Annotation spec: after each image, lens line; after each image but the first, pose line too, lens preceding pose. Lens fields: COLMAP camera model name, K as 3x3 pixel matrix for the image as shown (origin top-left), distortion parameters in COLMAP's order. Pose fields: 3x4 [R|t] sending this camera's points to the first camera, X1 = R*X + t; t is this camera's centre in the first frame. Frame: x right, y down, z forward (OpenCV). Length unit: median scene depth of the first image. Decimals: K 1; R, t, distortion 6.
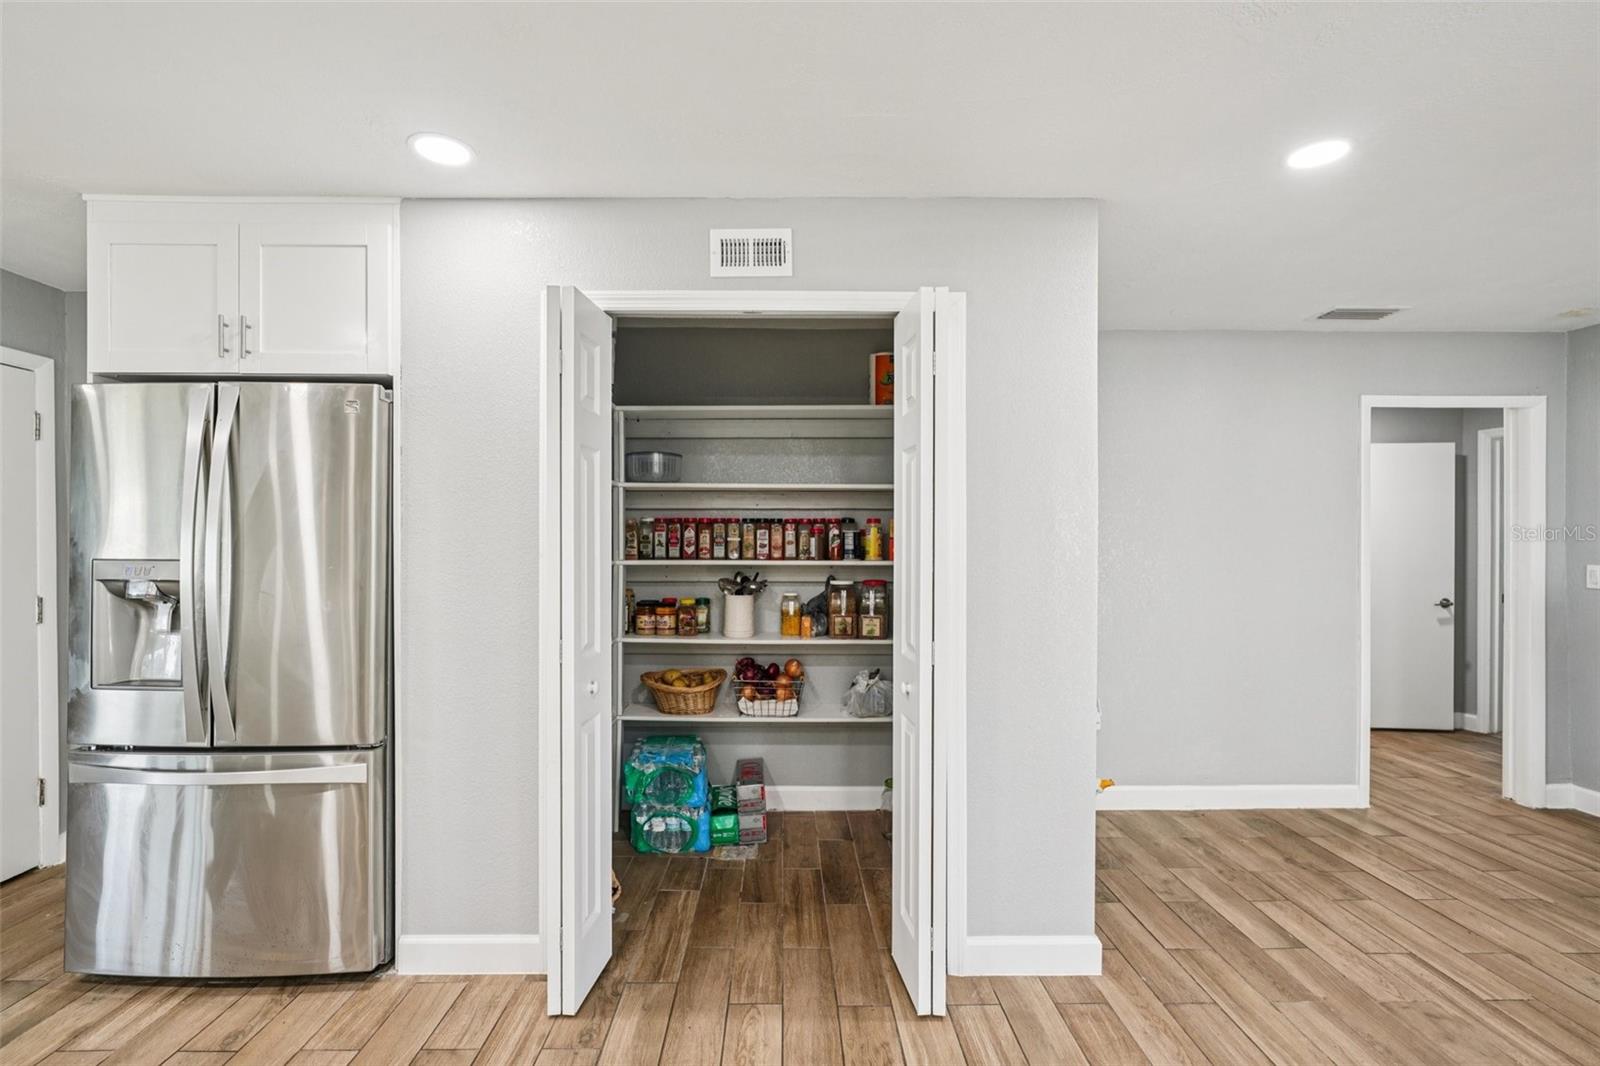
lens RADIAL K [[739.6, 0, 779.5], [0, 739.6, 544.9], [0, 0, 1]] dist [-0.007190, 0.003448]
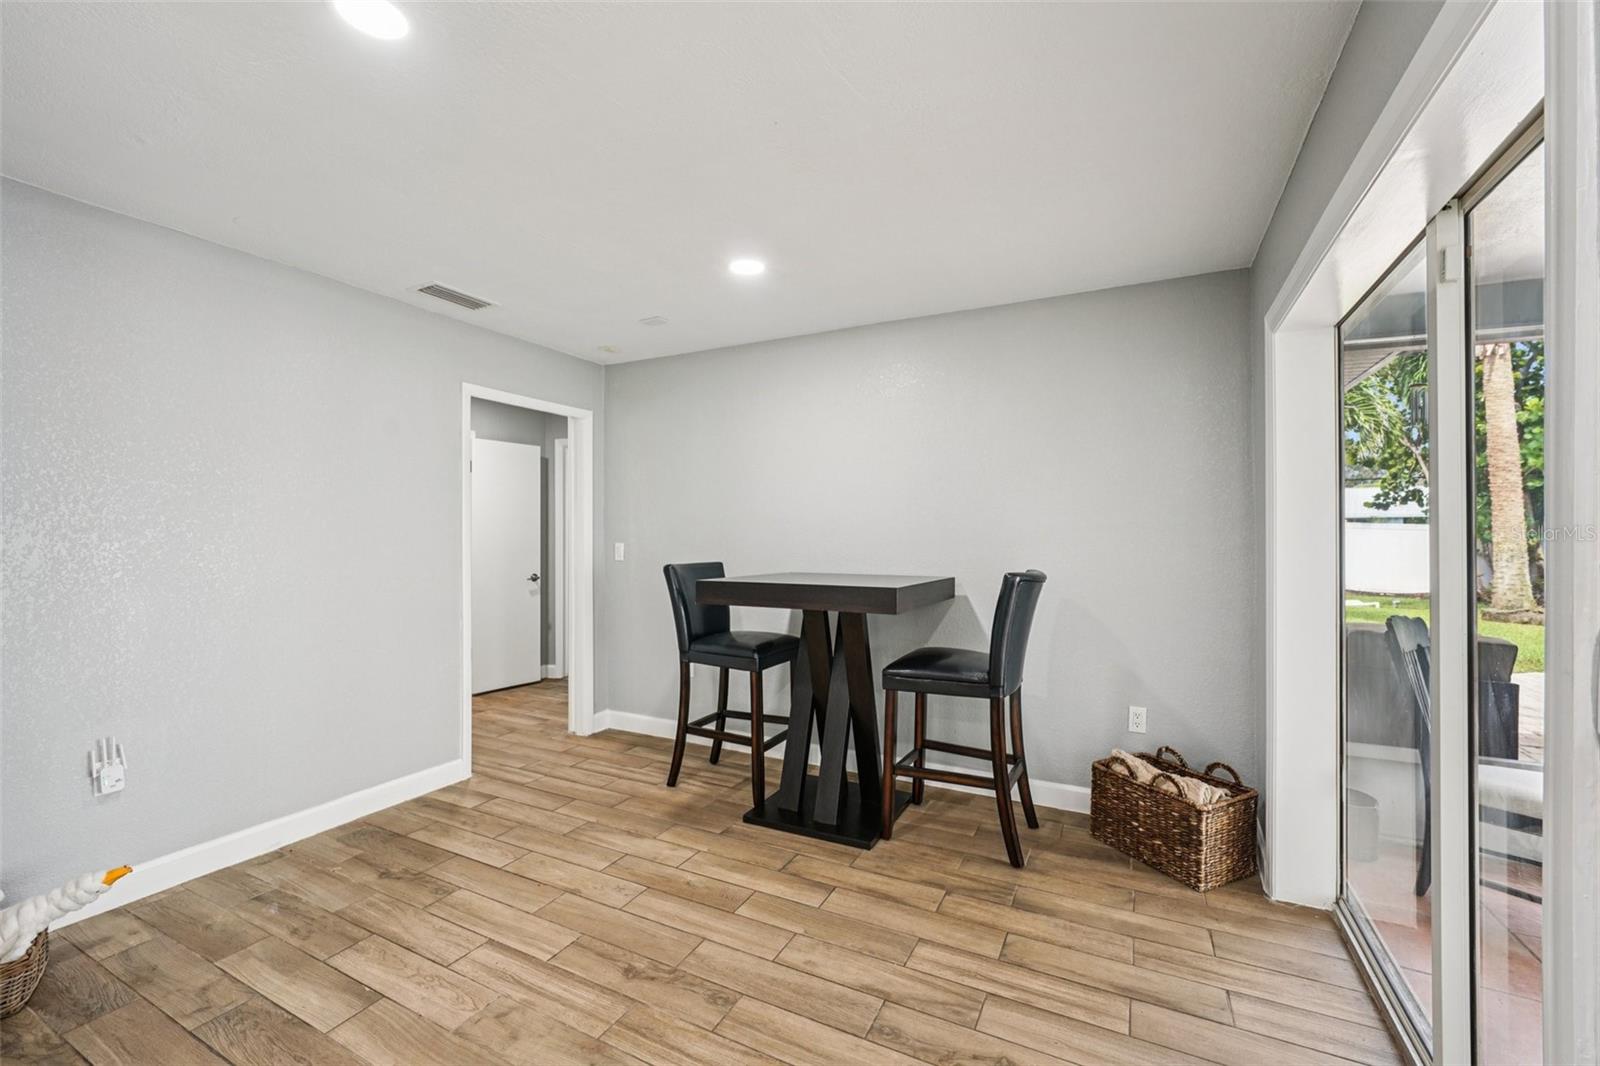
lens RADIAL K [[678.7, 0, 788.0], [0, 678.7, 535.8], [0, 0, 1]] dist [-0.006912, 0.003327]
pose [[0.472668, -0.003105, 0.881235, 0.185566], [0.002356, 0.999995, 0.002259, 0.014701], [-0.881237, 0.001009, 0.472673, 0.165869]]
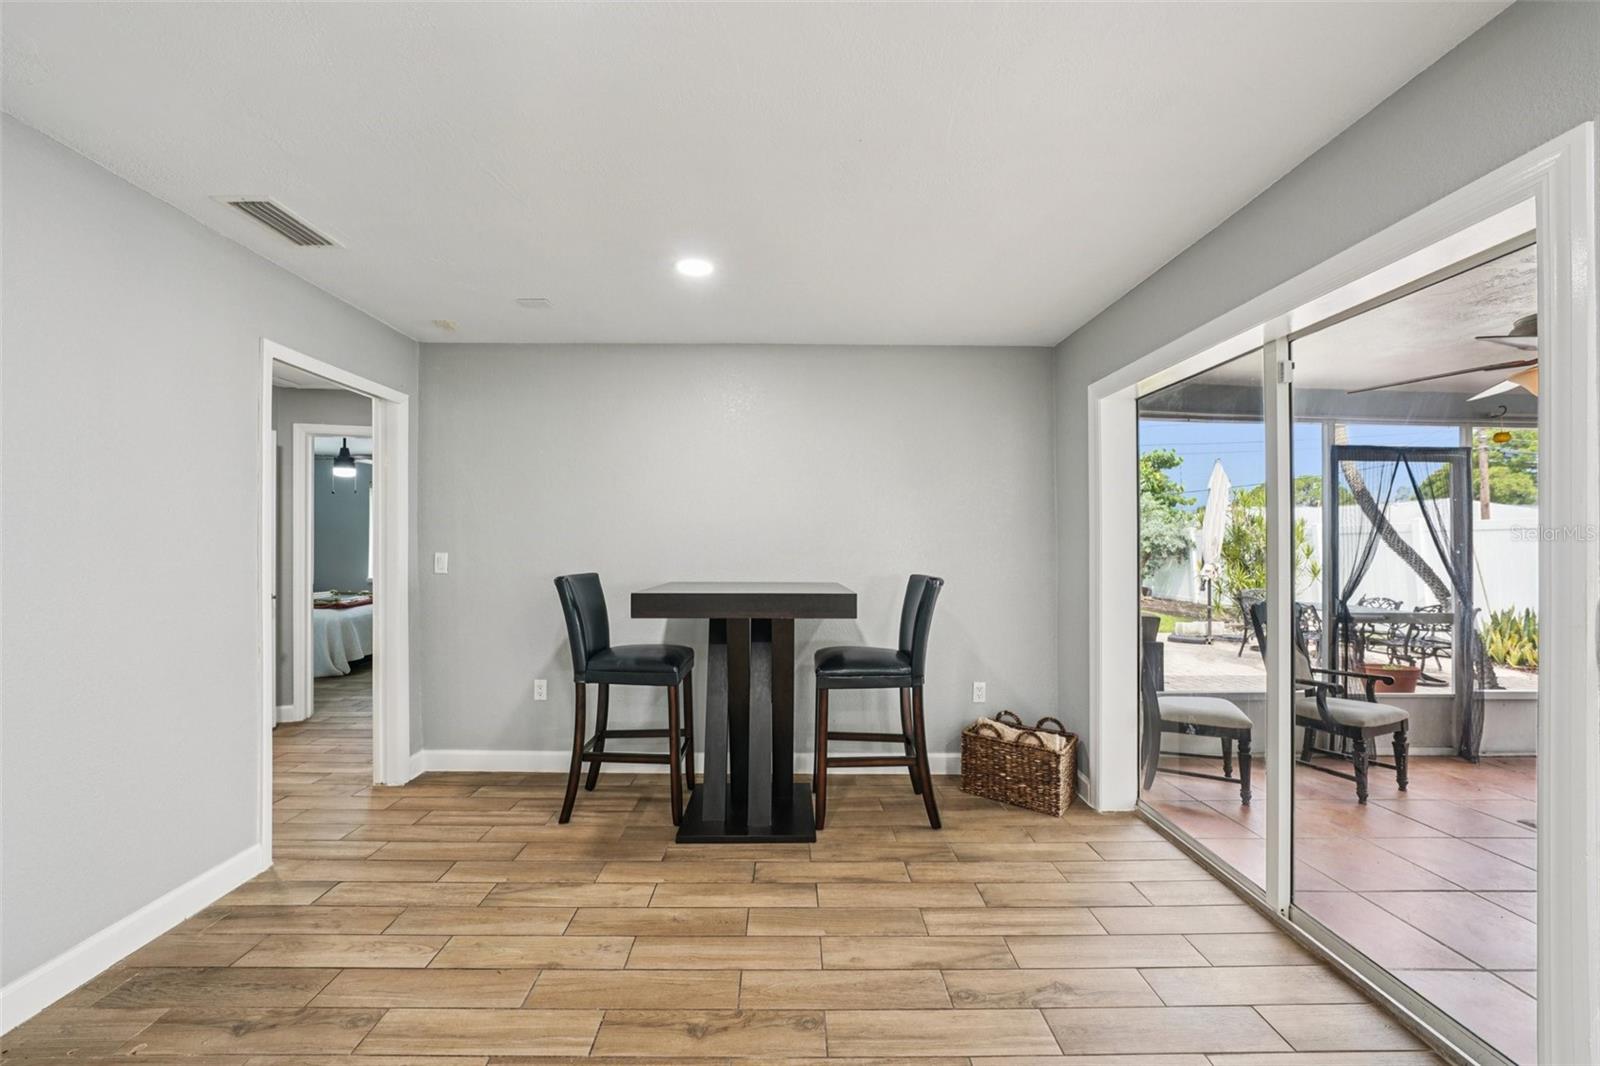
lens RADIAL K [[629.5, 0, 804.9], [0, 629.5, 541.2], [0, 0, 1]] dist [-0.014986, 0.004815]
pose [[-0.003342, 0.000520, 0.999994, 0.147590], [-0.001962, 0.999998, -0.000526, 0.010918], [-0.999992, -0.001964, -0.003341, 0.483333]]
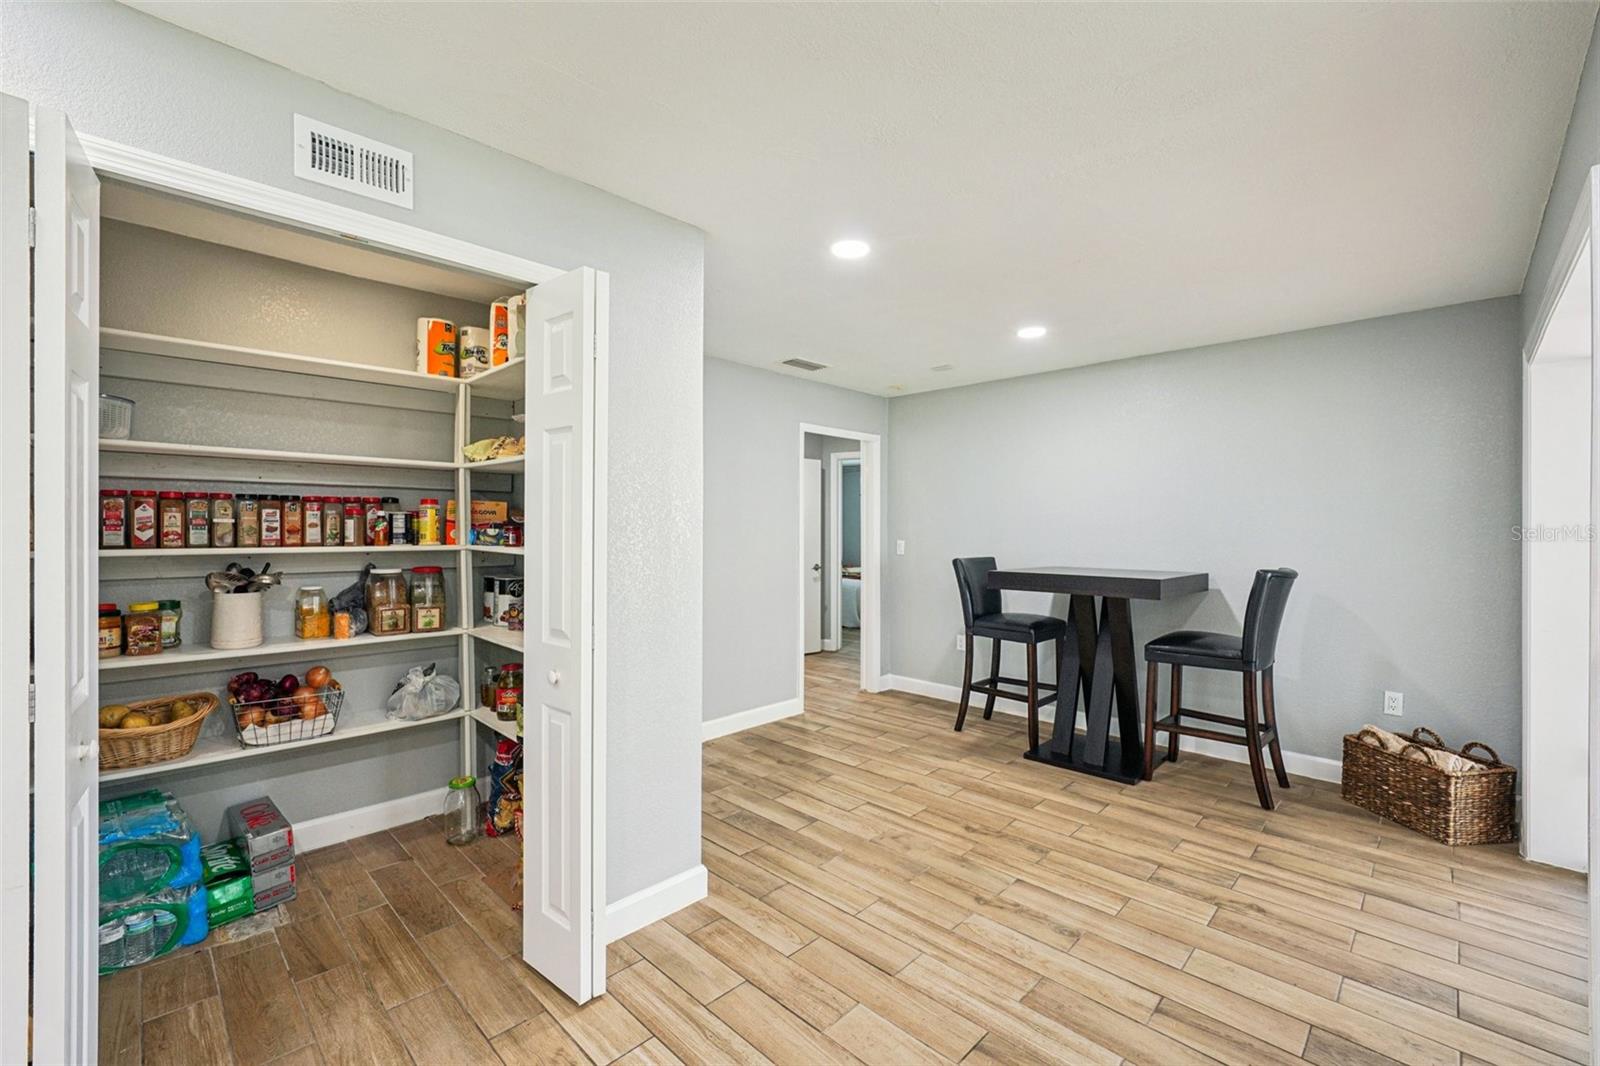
lens RADIAL K [[678.7, 0, 791.6], [0, 678.7, 530.4], [0, 0, 1]] dist [-0.006912, 0.003327]
pose [[0.708989, -0.003019, 0.705213, -0.154443], [-0.000117, 0.999990, 0.004398, -0.000641], [-0.705220, -0.003200, 0.708982, 0.100375]]
